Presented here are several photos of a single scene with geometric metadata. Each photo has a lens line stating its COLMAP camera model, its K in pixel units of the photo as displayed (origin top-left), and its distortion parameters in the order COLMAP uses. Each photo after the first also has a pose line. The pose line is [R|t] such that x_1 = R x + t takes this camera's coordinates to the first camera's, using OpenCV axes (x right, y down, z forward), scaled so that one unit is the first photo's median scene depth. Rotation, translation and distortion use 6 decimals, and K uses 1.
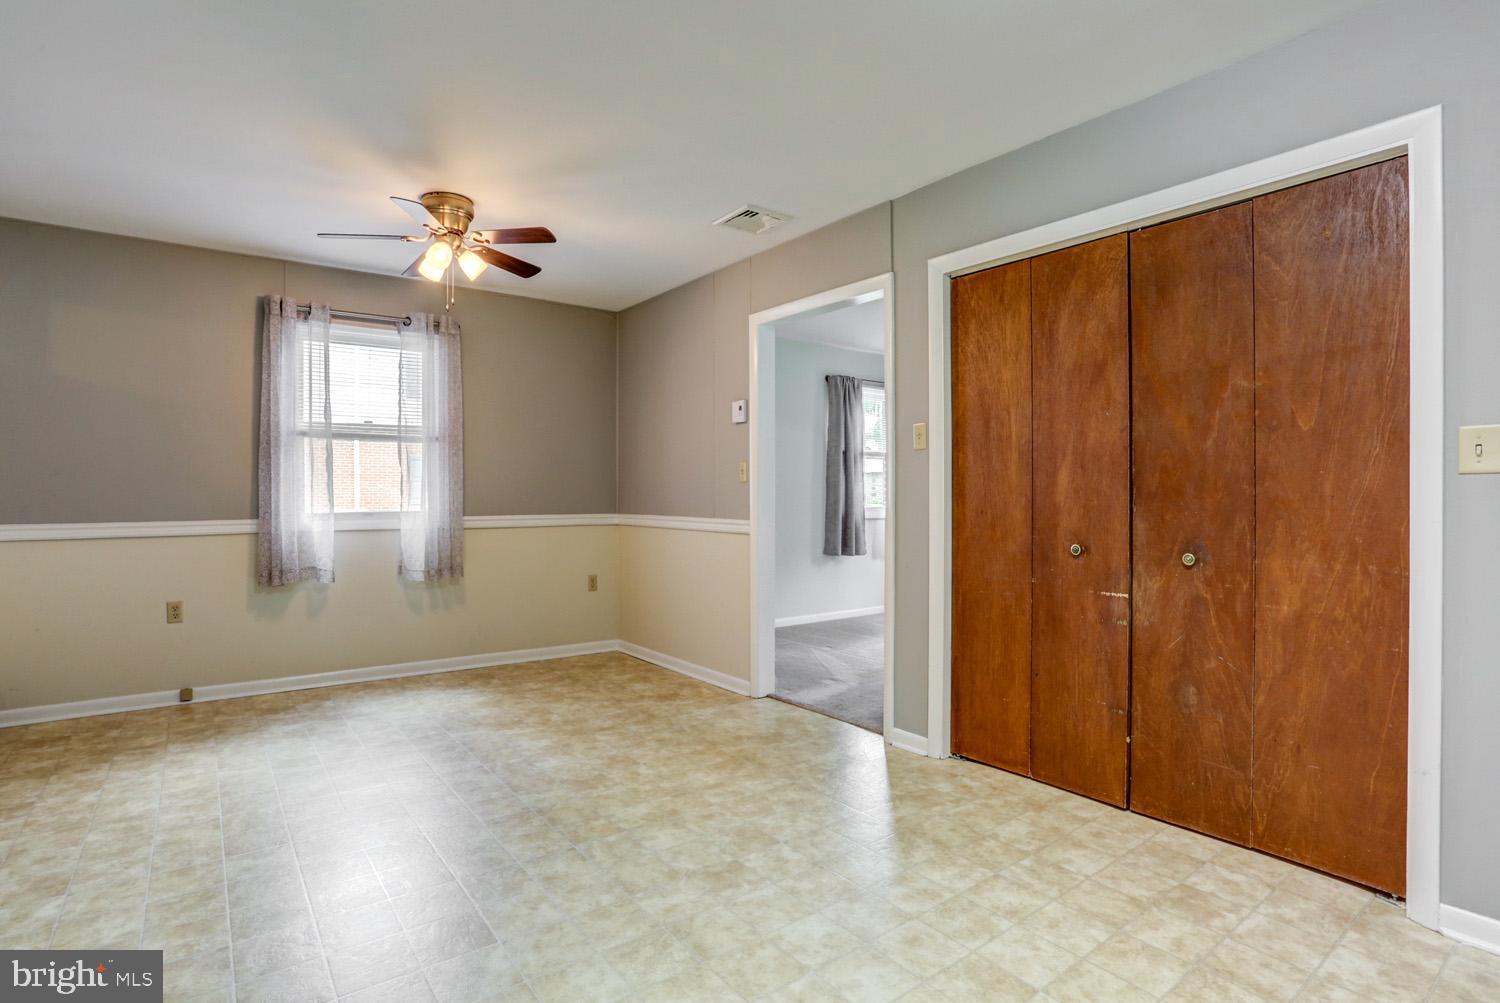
lens RADIAL K [[737.9, 0, 728.2], [0, 737.9, 509.8], [0, 0, 1]] dist [-0.054059, 0.012853]
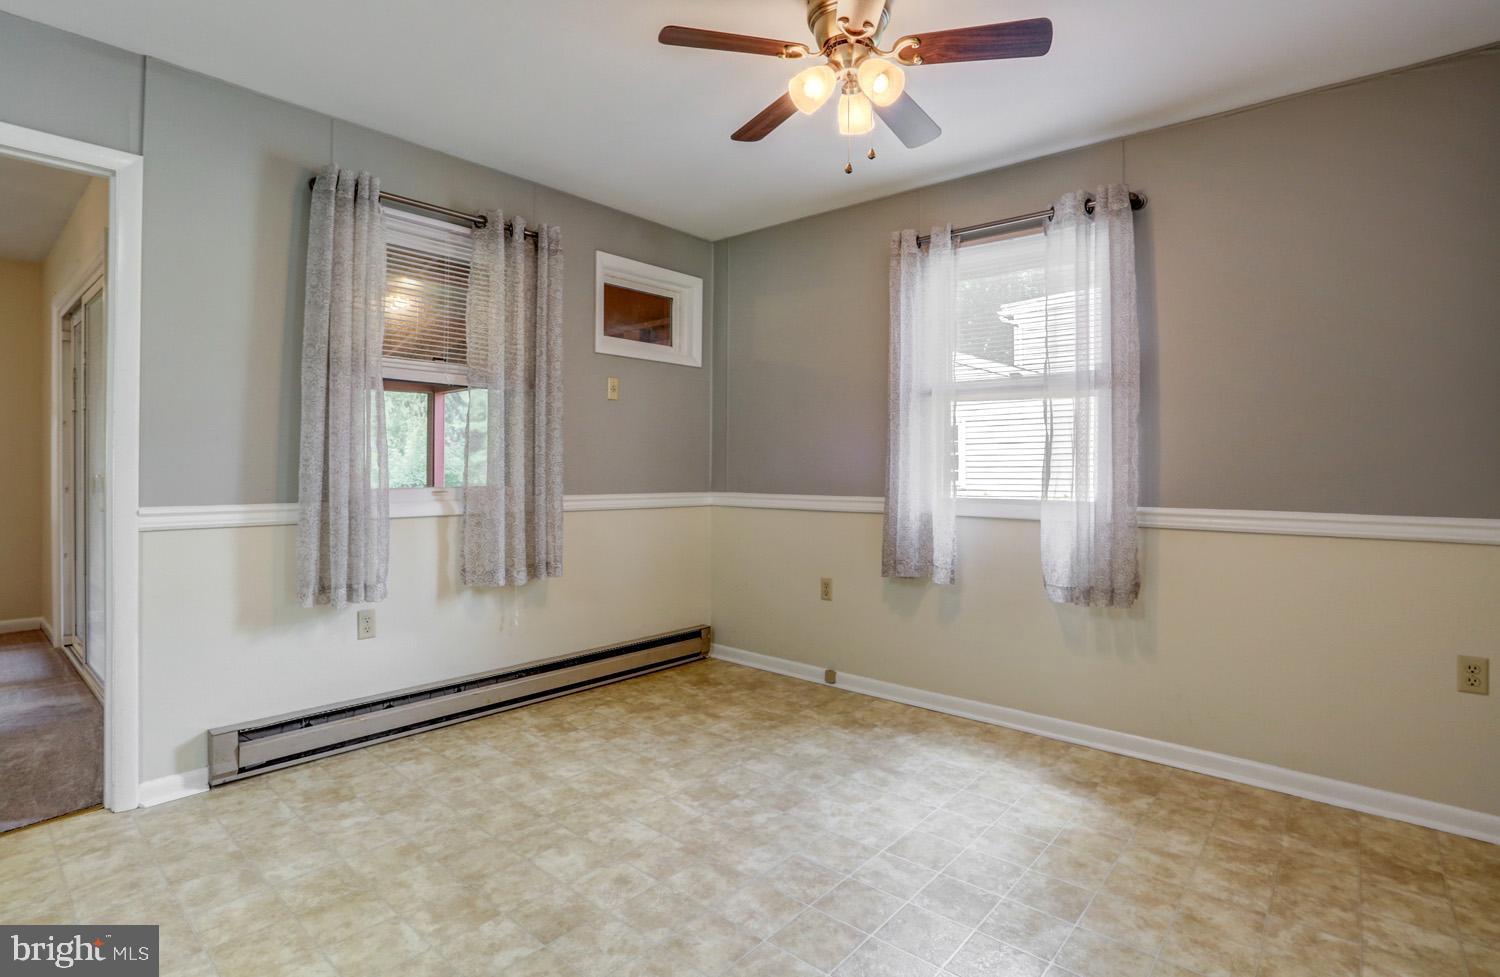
lens RADIAL K [[755.9, 0, 767.4], [0, 755.9, 465.5], [0, 0, 1]] dist [-0.006480, -0.000526]
pose [[0.239676, 0.002213, -0.970851, 0.300789], [-0.027592, 0.999609, -0.004533, -0.024382], [0.970461, 0.027874, 0.239643, 1.011294]]
